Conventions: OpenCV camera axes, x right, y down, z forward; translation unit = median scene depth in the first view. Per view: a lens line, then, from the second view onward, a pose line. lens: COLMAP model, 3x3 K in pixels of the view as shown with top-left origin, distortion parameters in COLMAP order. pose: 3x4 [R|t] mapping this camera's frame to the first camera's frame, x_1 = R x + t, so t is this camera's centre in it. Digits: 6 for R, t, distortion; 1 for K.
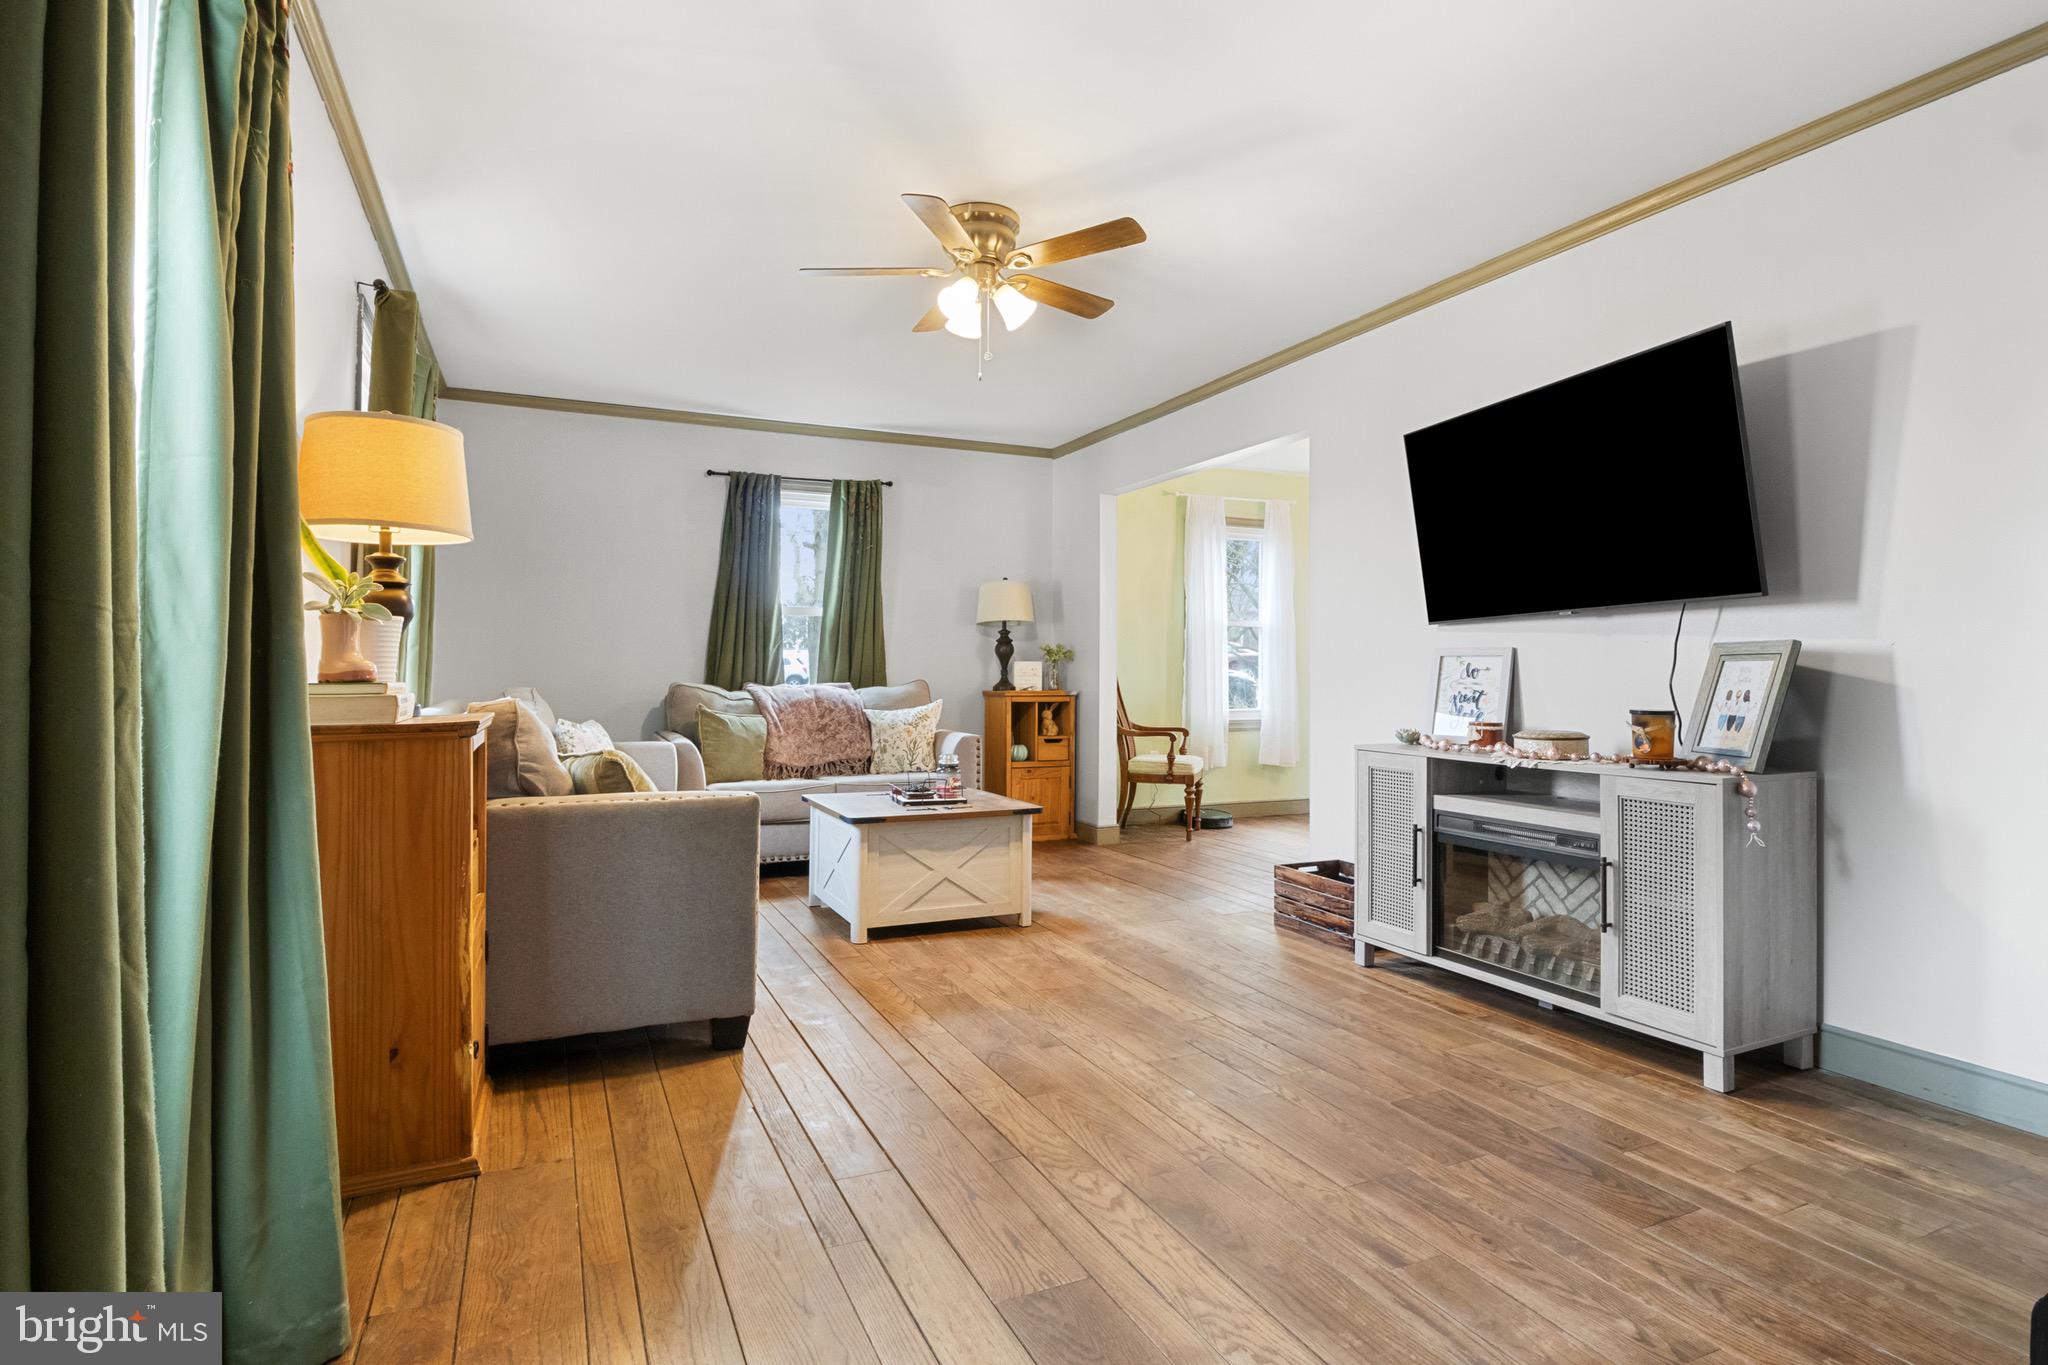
lens RADIAL K [[1037.5, 0, 1006.0], [0, 1037.5, 662.4], [0, 0, 1]] dist [-0.005657, -0.000178]
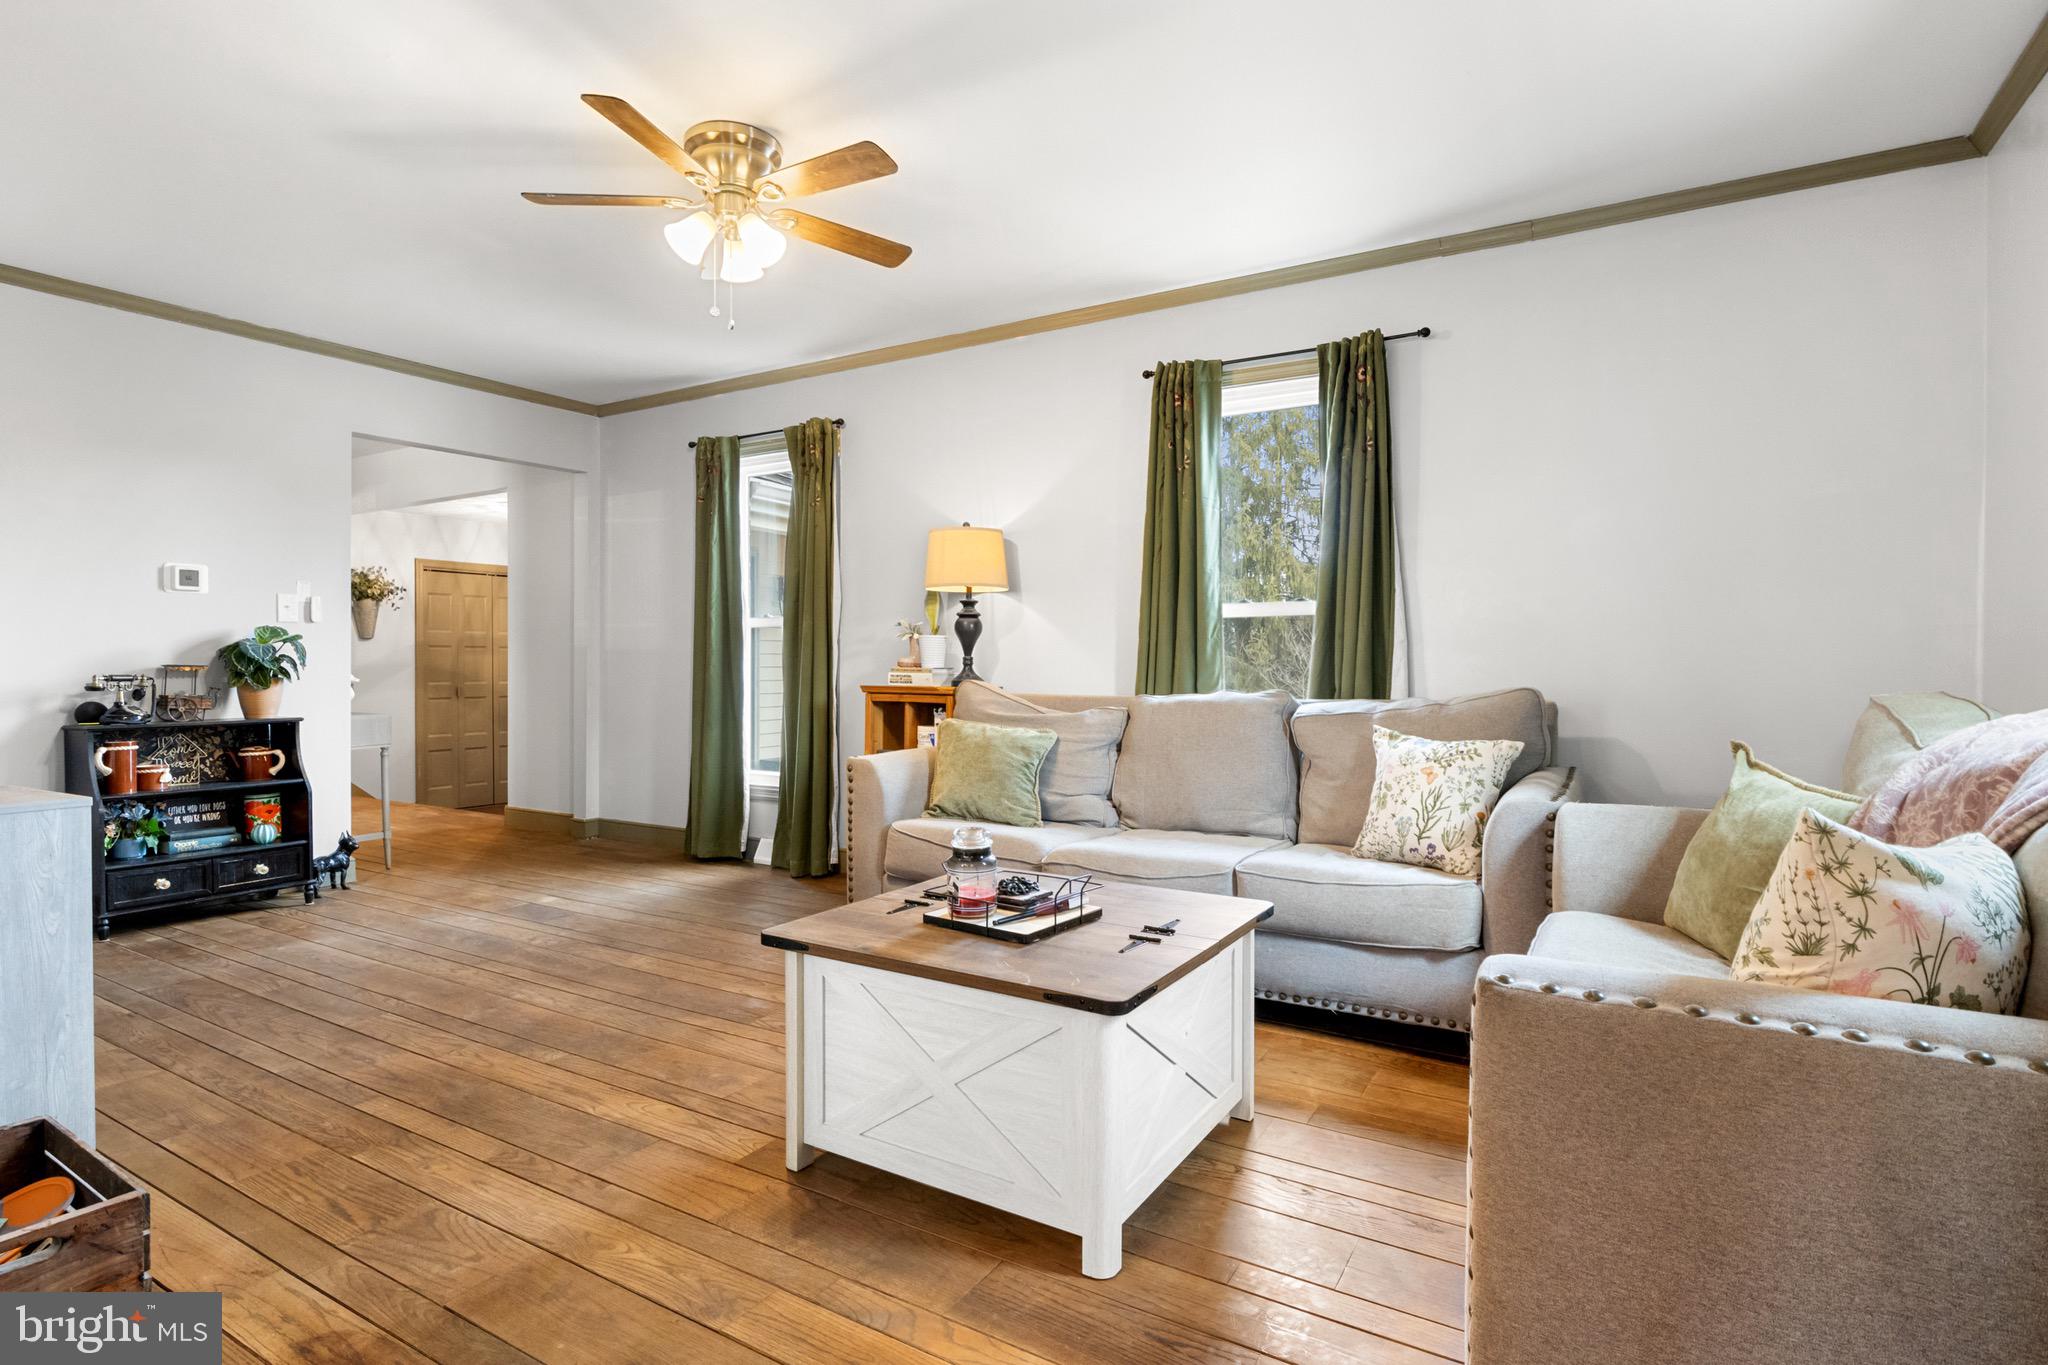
lens RADIAL K [[1037.5, 0, 1020.7], [0, 1037.5, 669.0], [0, 0, 1]] dist [-0.005657, -0.000178]
pose [[-0.824981, -0.000497, -0.565160, 0.159699], [0.001040, 0.999997, -0.002399, 0.011076], [0.565159, -0.002567, -0.824978, 1.107790]]
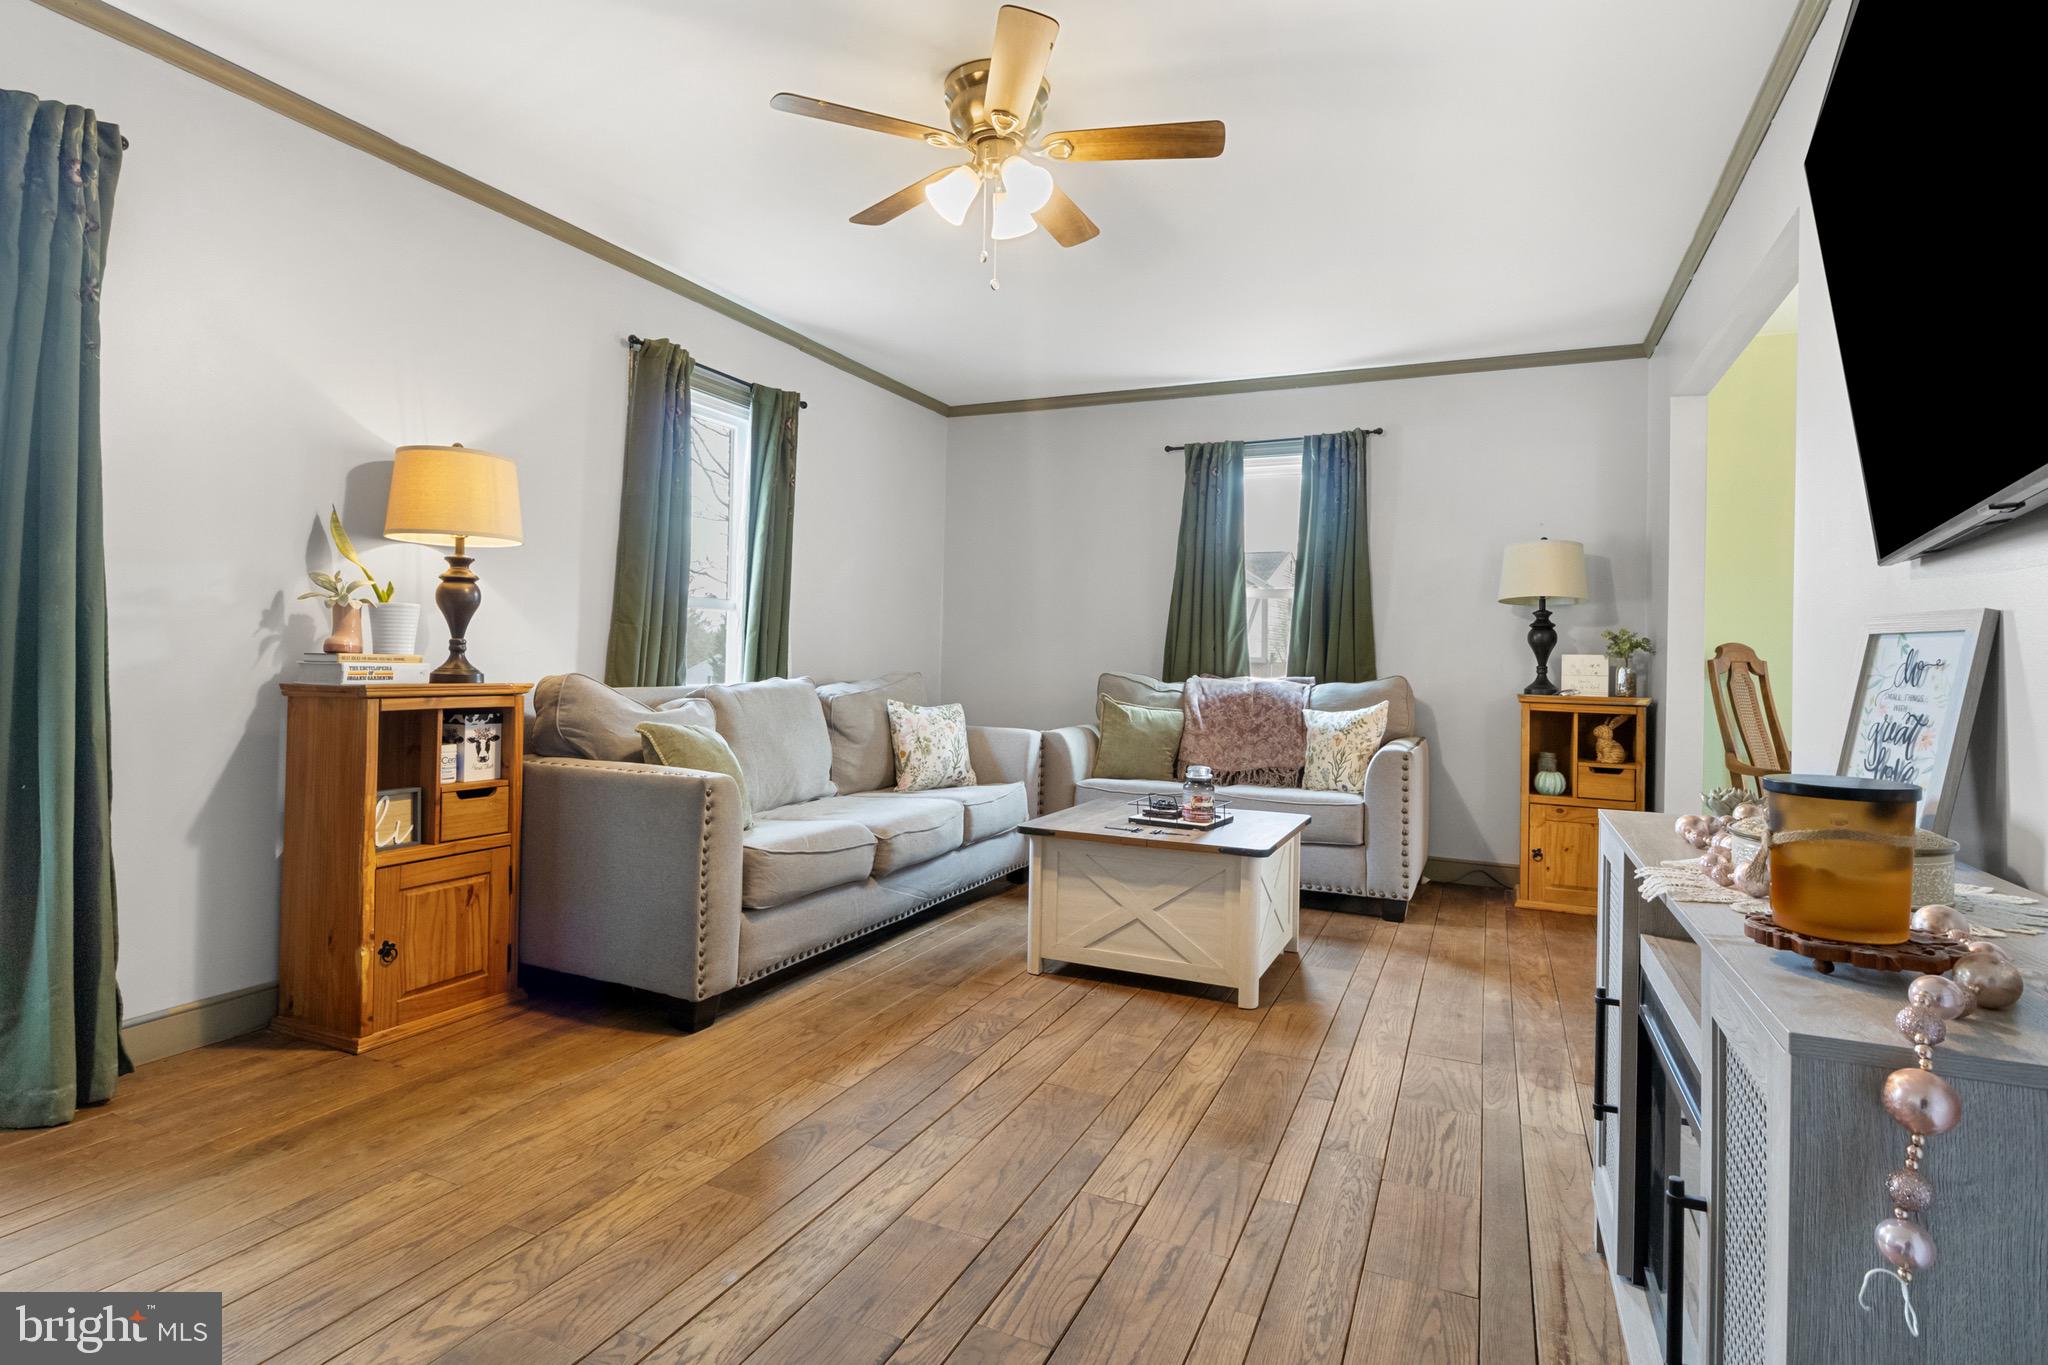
lens RADIAL K [[1037.5, 0, 1012.0], [0, 1037.5, 656.3], [0, 0, 1]] dist [-0.005657, -0.000178]
pose [[0.654455, 0.008767, -0.756050, 0.346827], [-0.011498, 0.999933, 0.001641, 0.004379], [0.756014, 0.007619, 0.654511, 0.293752]]
